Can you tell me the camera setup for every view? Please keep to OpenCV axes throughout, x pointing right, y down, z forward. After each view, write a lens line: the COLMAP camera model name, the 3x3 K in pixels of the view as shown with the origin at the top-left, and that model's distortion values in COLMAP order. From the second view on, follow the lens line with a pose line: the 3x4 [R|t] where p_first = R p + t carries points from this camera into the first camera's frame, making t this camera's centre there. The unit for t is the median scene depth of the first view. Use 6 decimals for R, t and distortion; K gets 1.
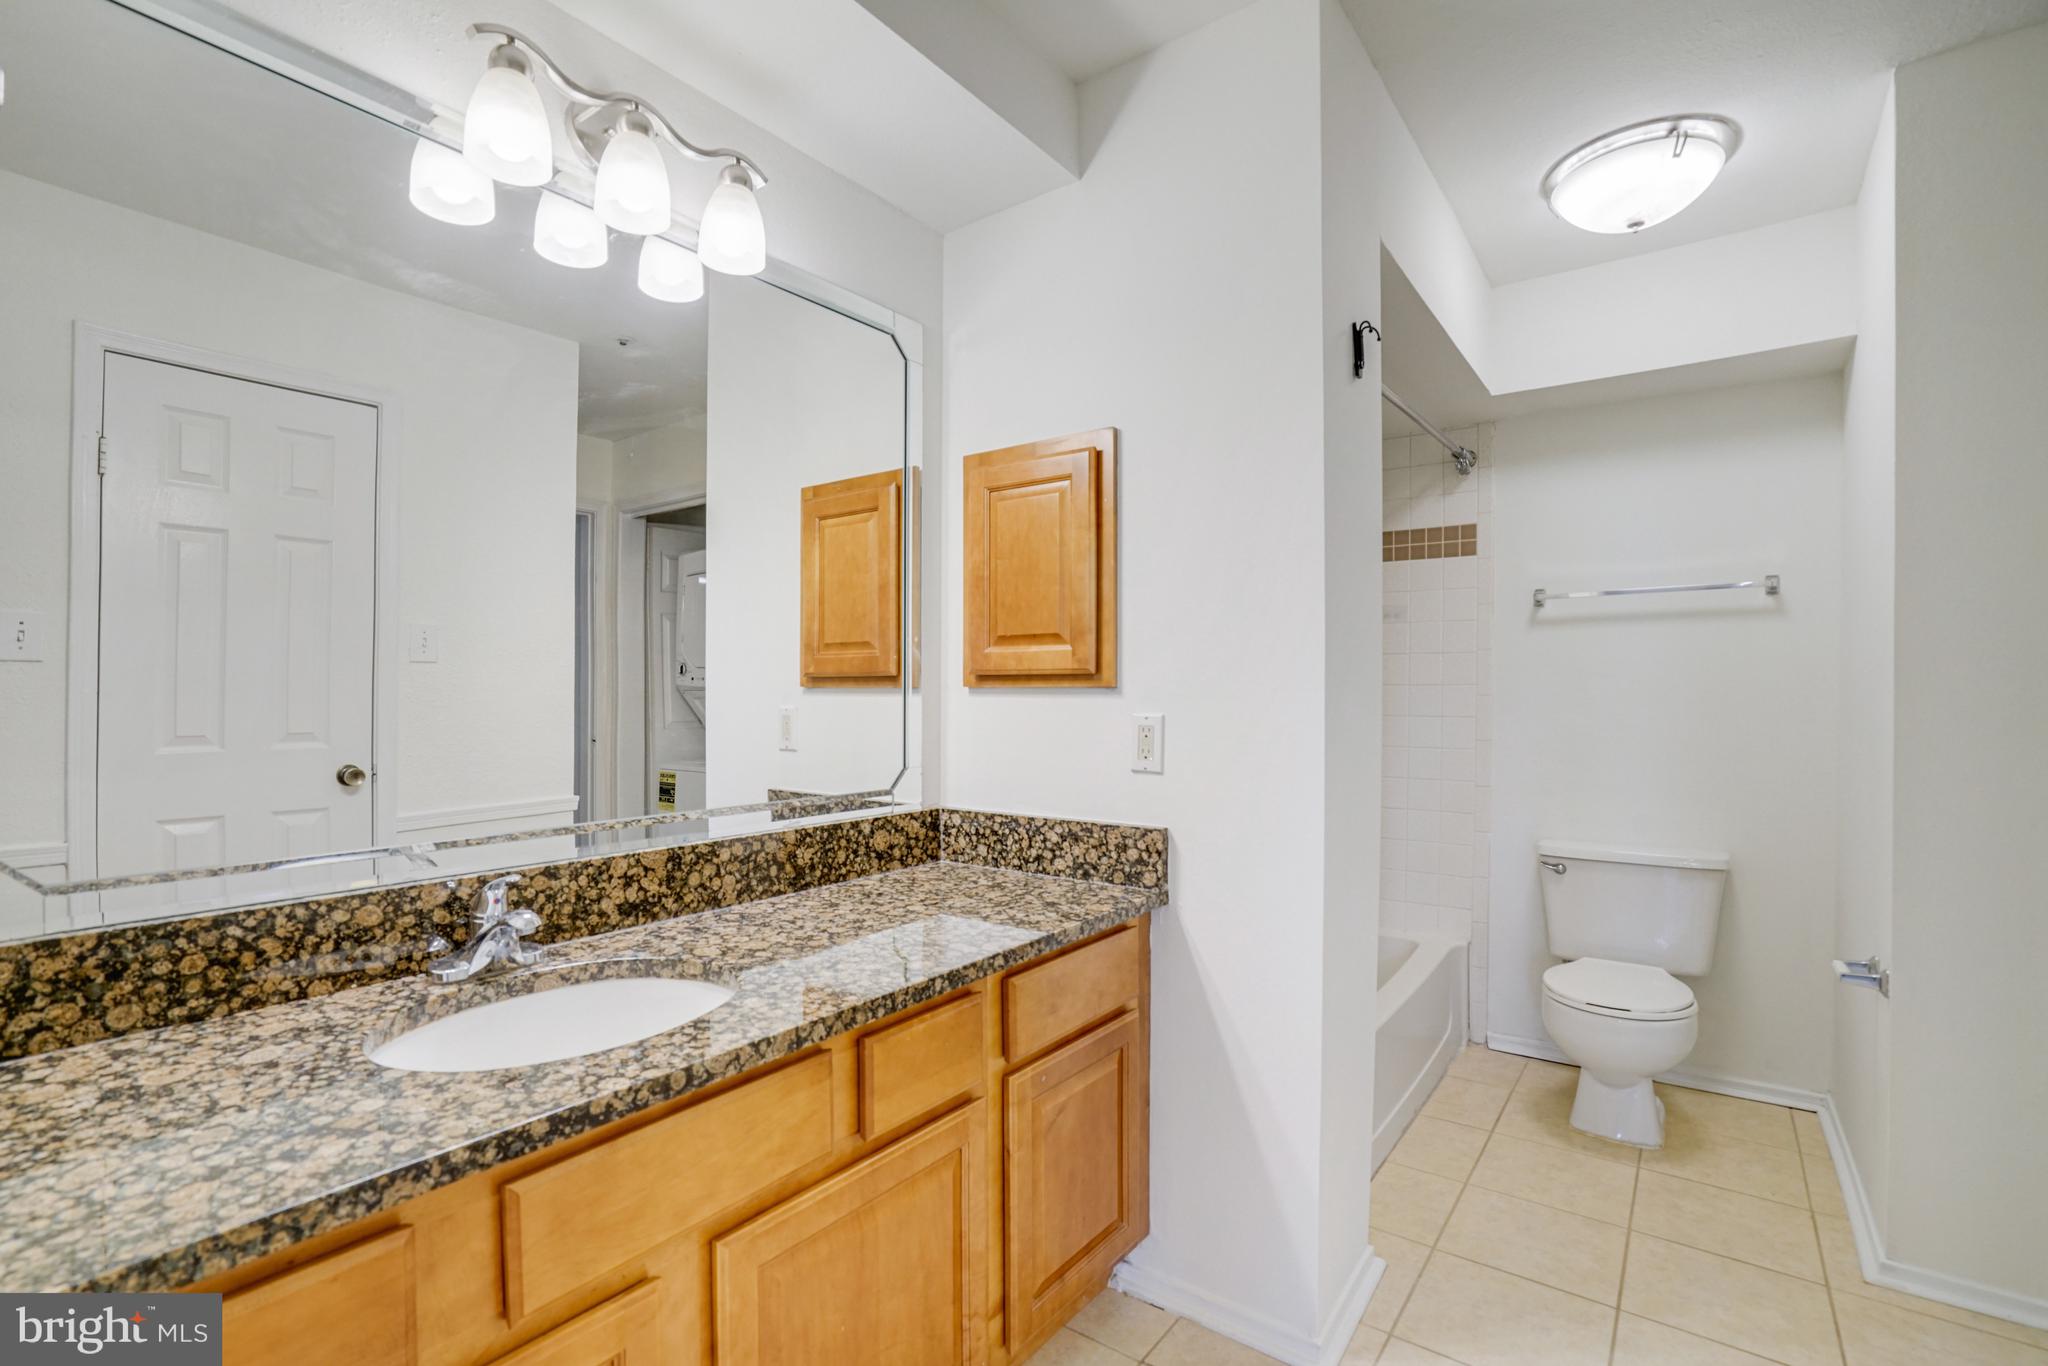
lens RADIAL K [[937.7, 0, 1014.3], [0, 937.7, 686.2], [0, 0, 1]] dist [-0.049559, 0.019048]
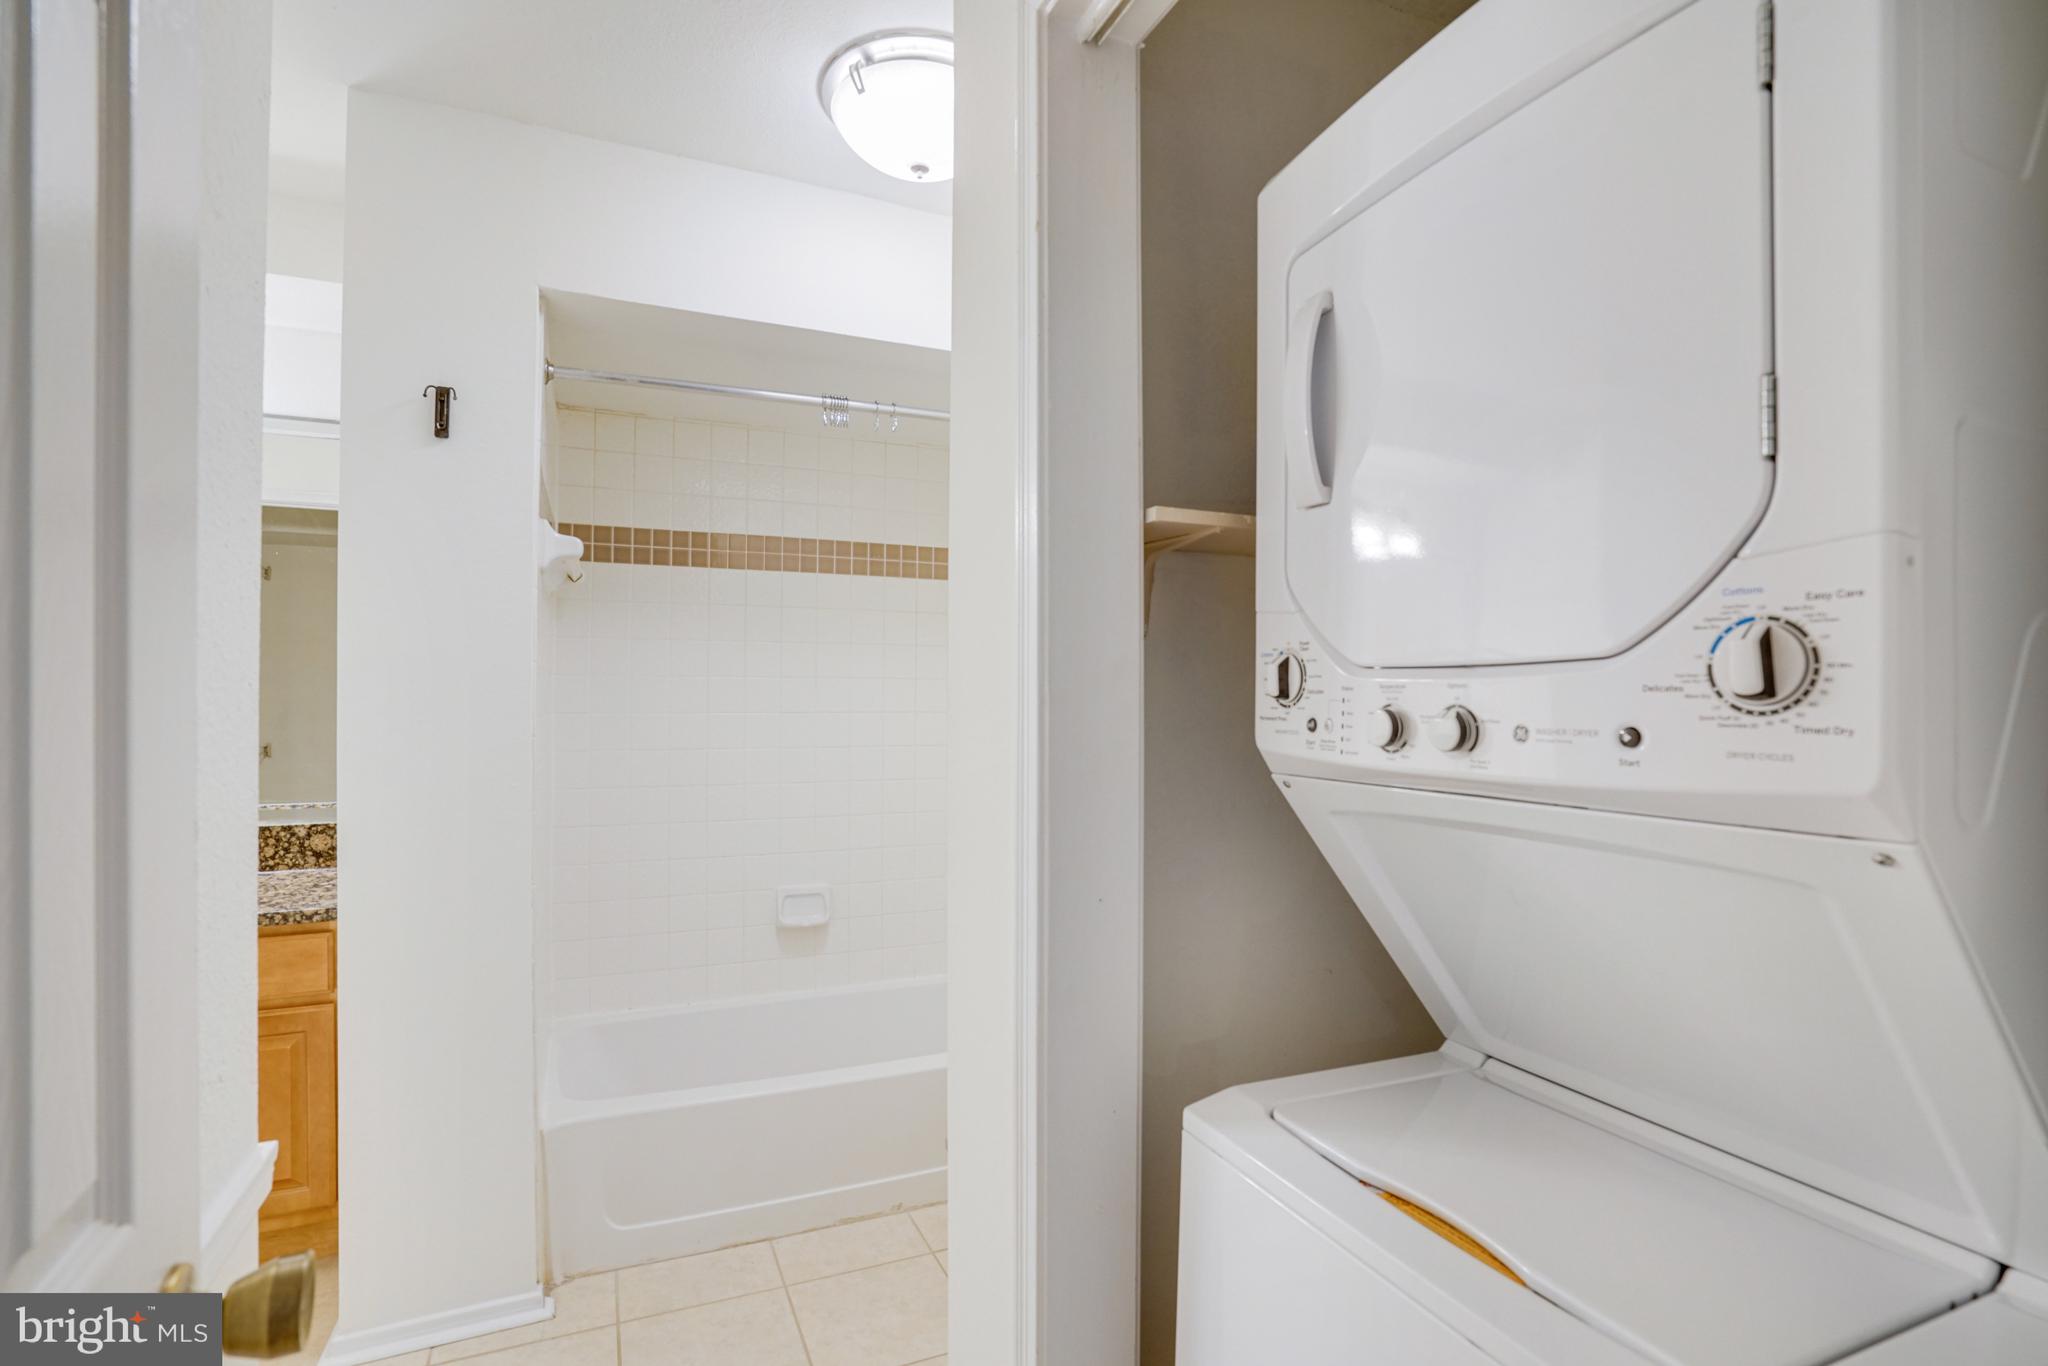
lens RADIAL K [[960.9, 0, 1037.8], [0, 960.9, 712.1], [0, 0, 1]] dist [-0.033895, -0.000033]
pose [[0.878133, 0.019537, -0.478018, 1.717484], [-0.005148, 0.999494, 0.031394, -0.074858], [0.478389, -0.025107, 0.877789, 0.450694]]
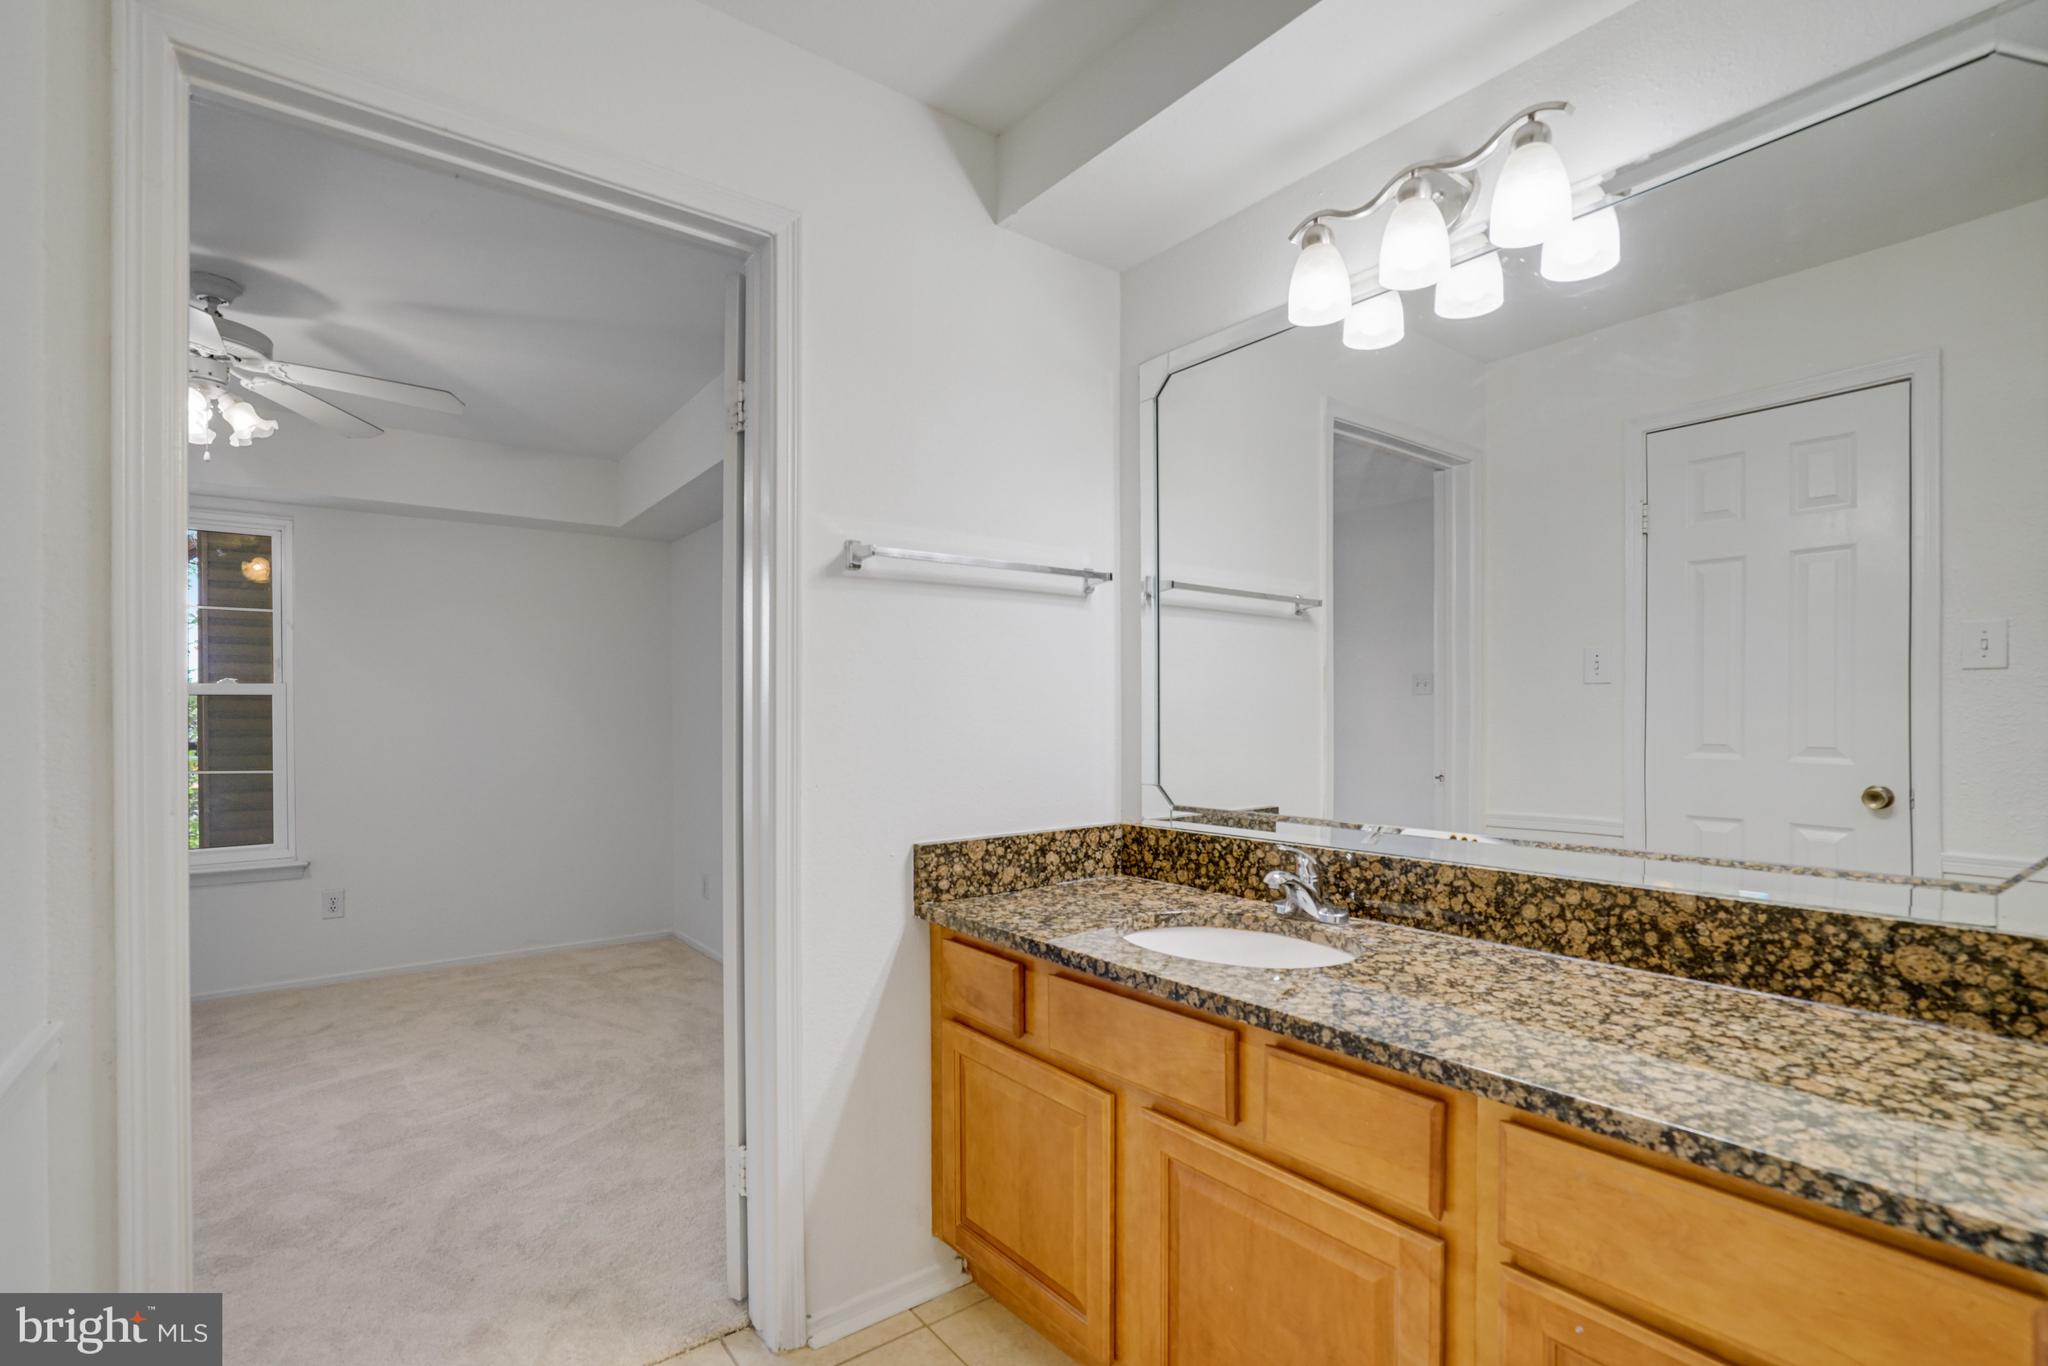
lens RADIAL K [[942.9, 0, 993.2], [0, 942.9, 687.9], [0, 0, 1]] dist [-0.050012, 0.019140]
pose [[-0.286427, -0.018746, -0.957919, 0.741355], [0.015097, 0.999596, -0.024076, -0.002963], [0.957983, -0.021358, -0.286029, 0.795106]]
